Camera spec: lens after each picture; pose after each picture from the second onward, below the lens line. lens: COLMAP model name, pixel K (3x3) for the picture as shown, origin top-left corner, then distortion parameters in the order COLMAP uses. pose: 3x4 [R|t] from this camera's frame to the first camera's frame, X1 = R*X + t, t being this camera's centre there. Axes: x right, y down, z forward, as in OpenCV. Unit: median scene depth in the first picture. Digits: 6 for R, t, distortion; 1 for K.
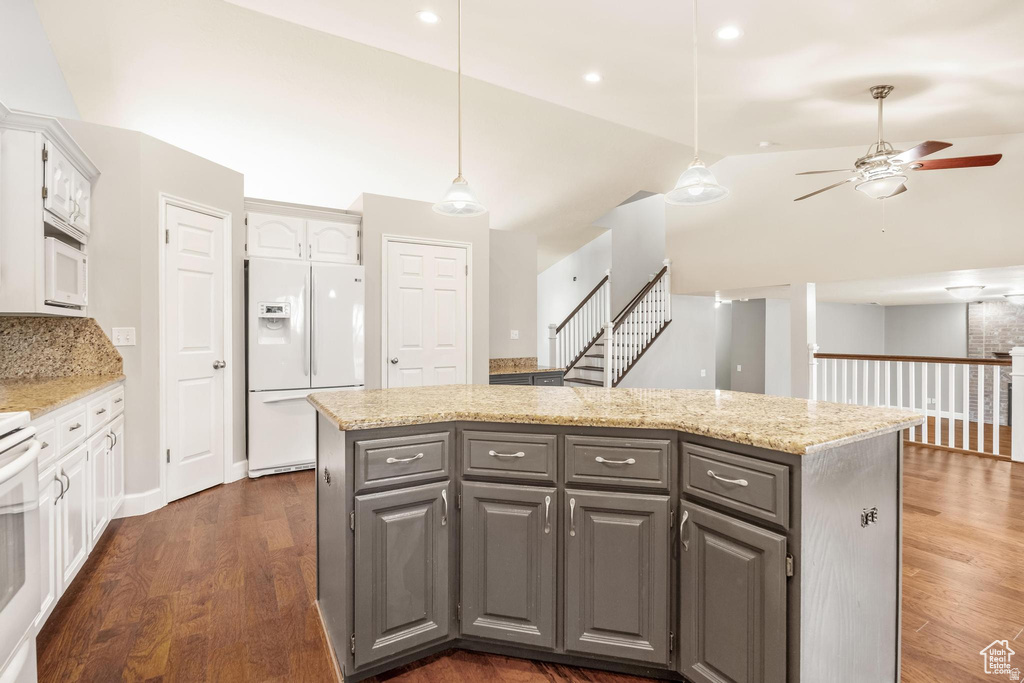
lens RADIAL K [[458.7, 0, 509.4], [0, 458.7, 333.5], [0, 0, 1]] dist [-0.000119, -0.000446]
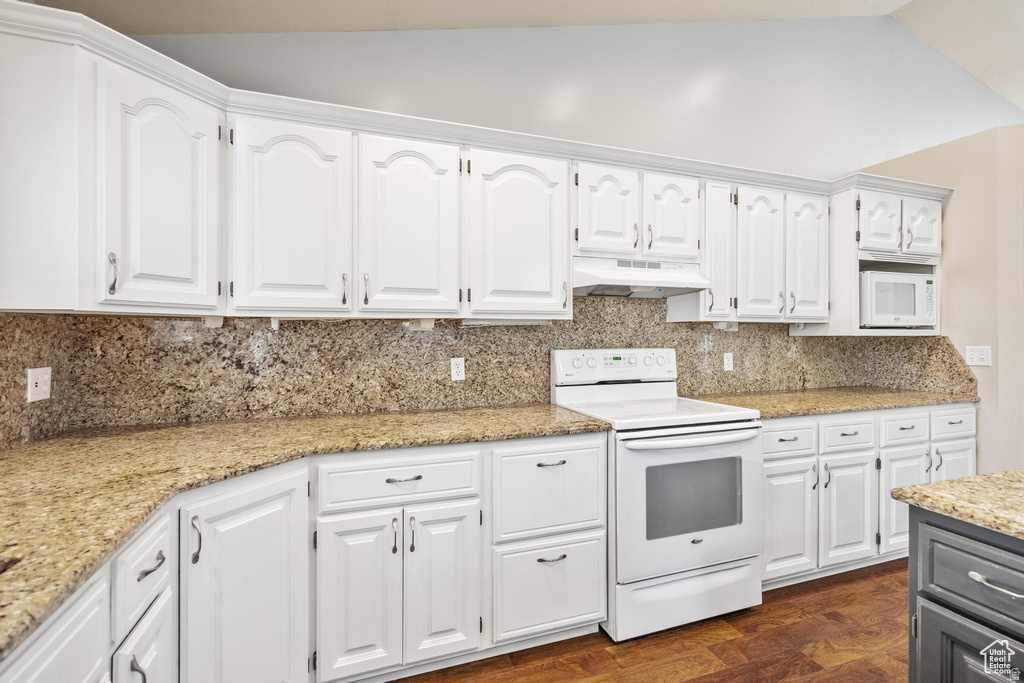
lens RADIAL K [[458.7, 0, 509.4], [0, 458.7, 333.5], [0, 0, 1]] dist [-0.000119, -0.000446]
pose [[-0.183808, -0.005498, -0.982947, 0.272190], [-0.004322, 0.999979, -0.004785, -0.032731], [0.982953, 0.003369, -0.183828, 0.257076]]
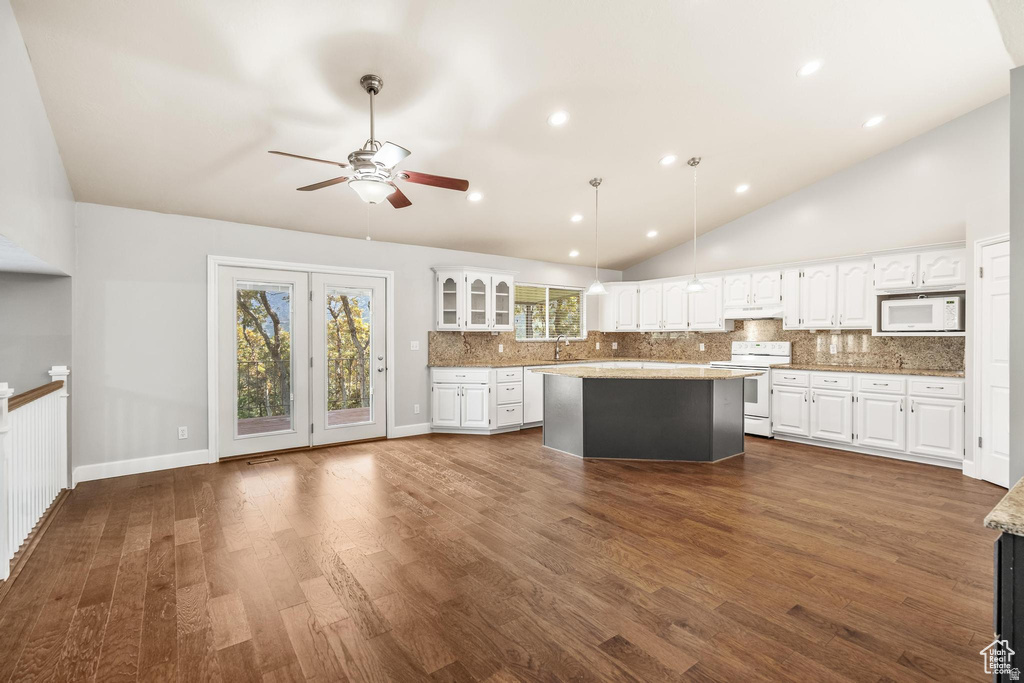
lens RADIAL K [[458.7, 0, 509.4], [0, 458.7, 333.5], [0, 0, 1]] dist [-0.000119, -0.000446]
pose [[-0.993512, 0.001167, -0.113722, 0.822571], [0.001280, 0.999999, -0.000923, -0.046258], [0.113721, -0.001062, -0.993512, 2.419849]]
